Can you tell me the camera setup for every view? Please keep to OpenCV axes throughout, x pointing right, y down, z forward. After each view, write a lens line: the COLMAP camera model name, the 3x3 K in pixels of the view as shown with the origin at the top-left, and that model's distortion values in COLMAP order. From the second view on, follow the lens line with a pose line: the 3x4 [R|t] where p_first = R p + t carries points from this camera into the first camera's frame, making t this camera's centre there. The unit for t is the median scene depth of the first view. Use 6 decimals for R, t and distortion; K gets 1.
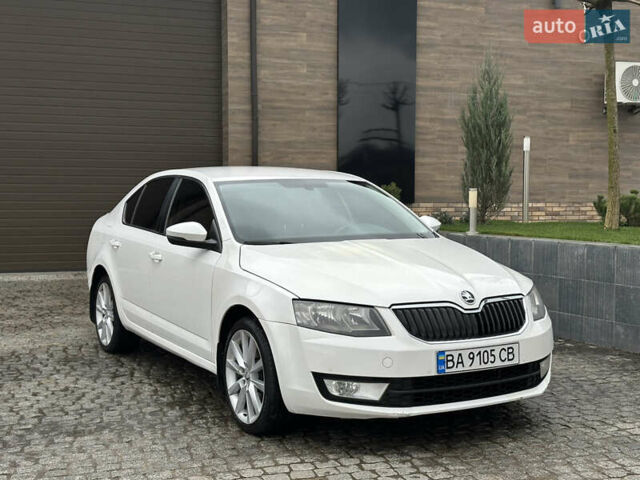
lens RADIAL K [[889.1, 0, 321.0], [0, 889.1, 240.2], [0, 0, 1]] dist [0.119591, 0.000000]
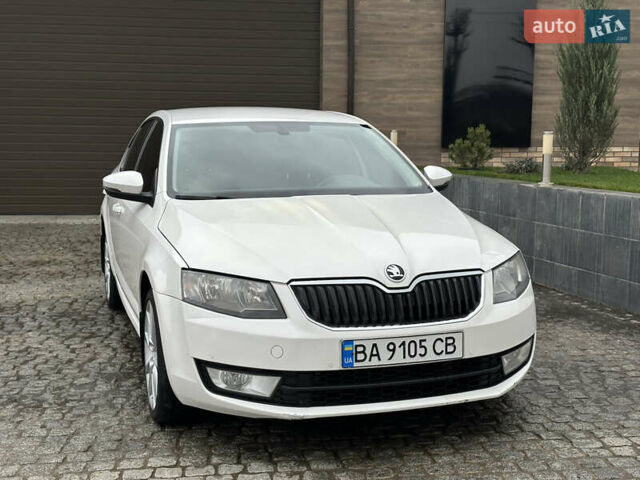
lens RADIAL K [[889.1, 0, 322.9], [0, 889.1, 238.4], [0, 0, 1]] dist [0.119591, 0.000000]
pose [[0.979632, 0.027024, -0.198976, 0.192017], [-0.014322, 0.997783, 0.064998, -0.012802], [0.200291, -0.060825, 0.977846, 0.159287]]
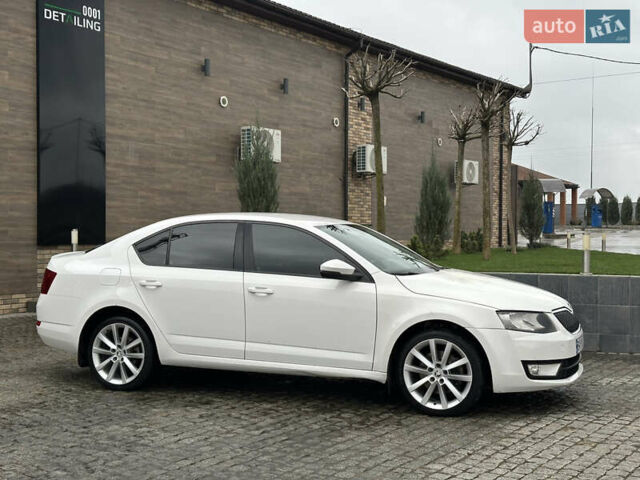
lens RADIAL K [[889.1, 0, 322.9], [0, 889.1, 239.9], [0, 0, 1]] dist [0.119591, 0.000000]
pose [[0.778429, -0.006684, 0.627698, -0.829369], [0.035246, 0.998831, -0.033073, -0.006147], [-0.626743, 0.047869, 0.777754, 0.053329]]
